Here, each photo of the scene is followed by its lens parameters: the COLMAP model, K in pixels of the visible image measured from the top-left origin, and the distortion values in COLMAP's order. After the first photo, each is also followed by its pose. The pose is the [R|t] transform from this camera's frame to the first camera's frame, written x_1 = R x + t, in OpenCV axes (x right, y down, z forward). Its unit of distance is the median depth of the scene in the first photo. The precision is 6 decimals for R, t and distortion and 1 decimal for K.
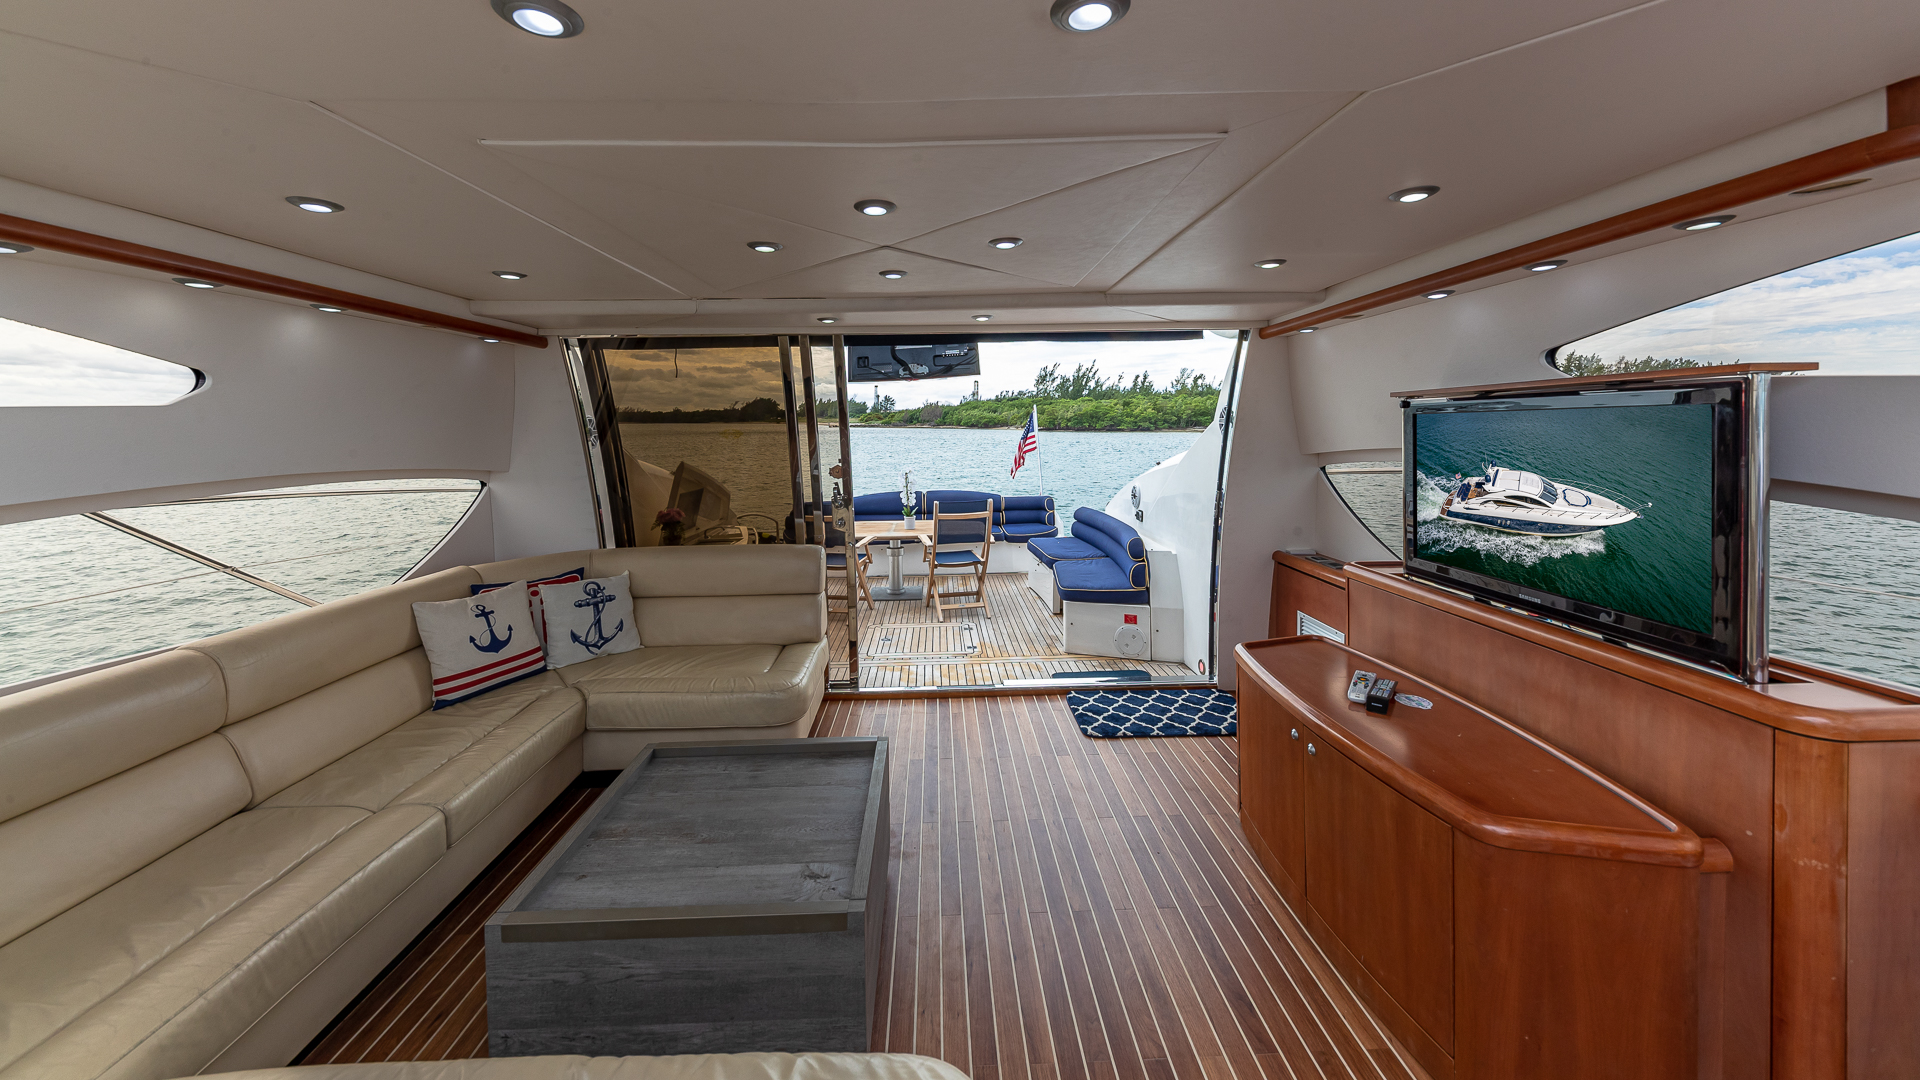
lens RADIAL K [[649.3, 0, 948.3], [0, 649.3, 450.4], [0, 0, 1]] dist [0.000046, -0.000083]
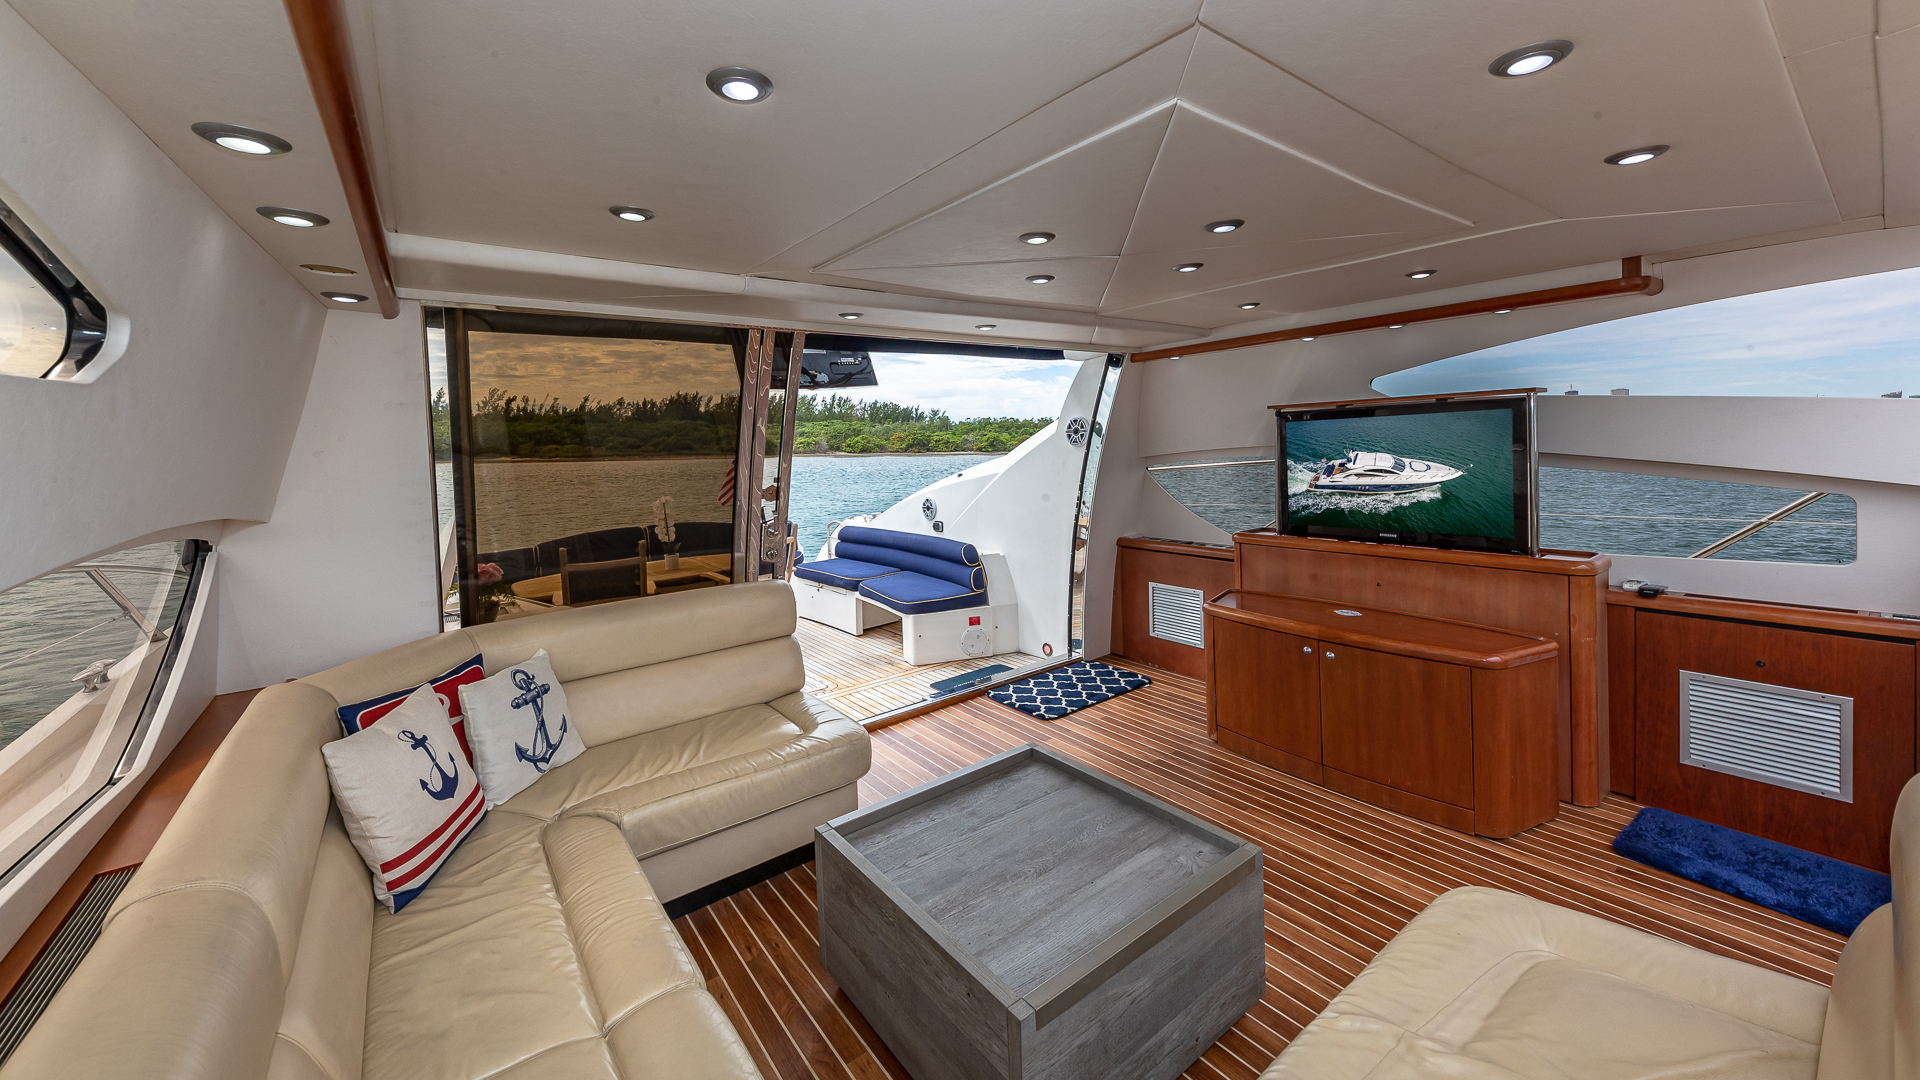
lens RADIAL K [[690.6, 0, 936.8], [0, 690.6, 476.2], [0, 0, 1]] dist [0.001393, 0.000035]
pose [[0.825432, -0.046137, 0.562613, -0.717214], [0.047582, 0.998794, 0.012097, 0.013593], [-0.562492, 0.016785, 0.826632, 0.182684]]
